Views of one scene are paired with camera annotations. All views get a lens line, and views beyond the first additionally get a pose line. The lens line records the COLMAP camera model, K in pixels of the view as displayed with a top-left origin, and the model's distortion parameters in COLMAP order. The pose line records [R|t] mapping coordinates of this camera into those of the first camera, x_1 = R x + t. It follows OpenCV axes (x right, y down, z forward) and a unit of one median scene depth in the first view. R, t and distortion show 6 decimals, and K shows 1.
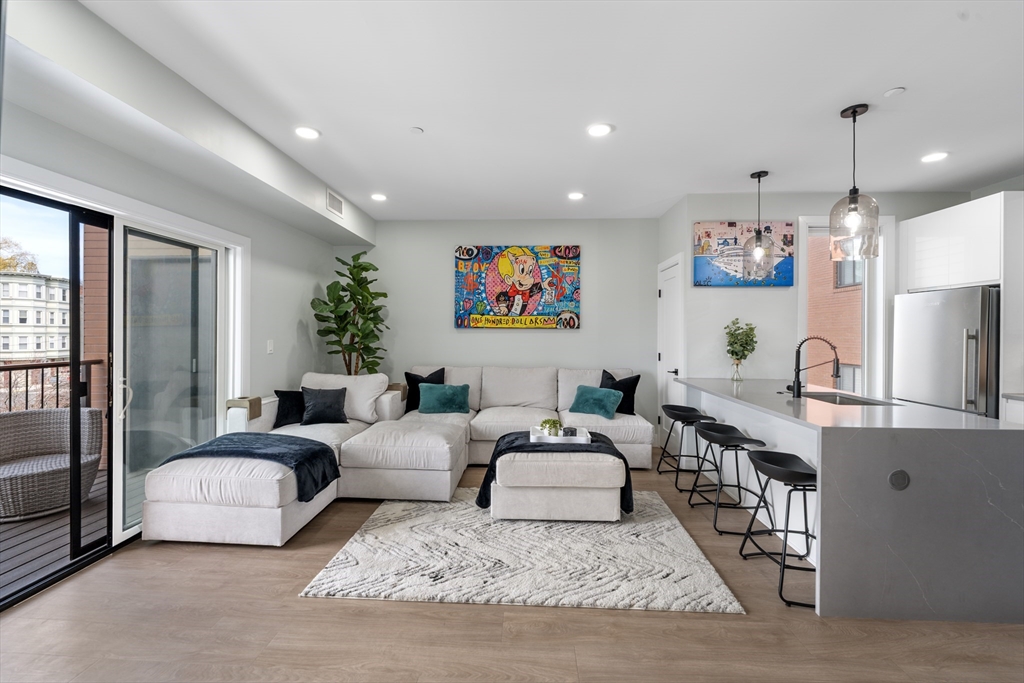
lens RADIAL K [[414.8, 0, 509.7], [0, 414.8, 334.1], [0, 0, 1]] dist [0.000002, -0.001442]
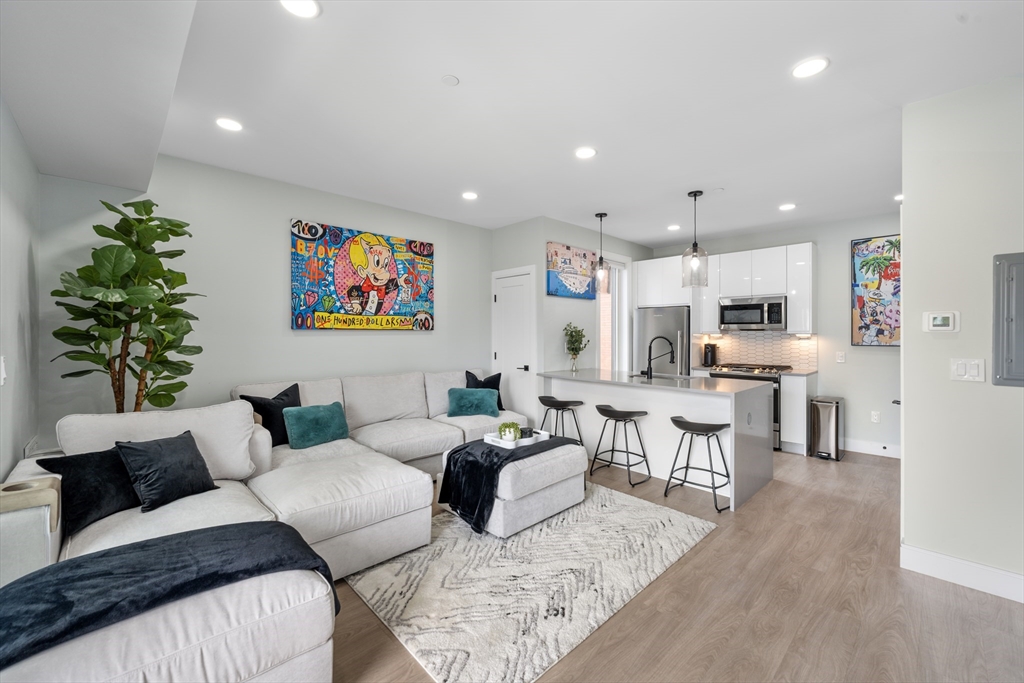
lens RADIAL K [[414.8, 0, 510.2], [0, 414.8, 334.3], [0, 0, 1]] dist [0.000002, -0.001442]
pose [[0.690106, -0.006405, 0.723680, -0.497954], [0.007018, 0.999973, 0.002158, -0.005854], [-0.723674, 0.003589, 0.690133, 0.258544]]
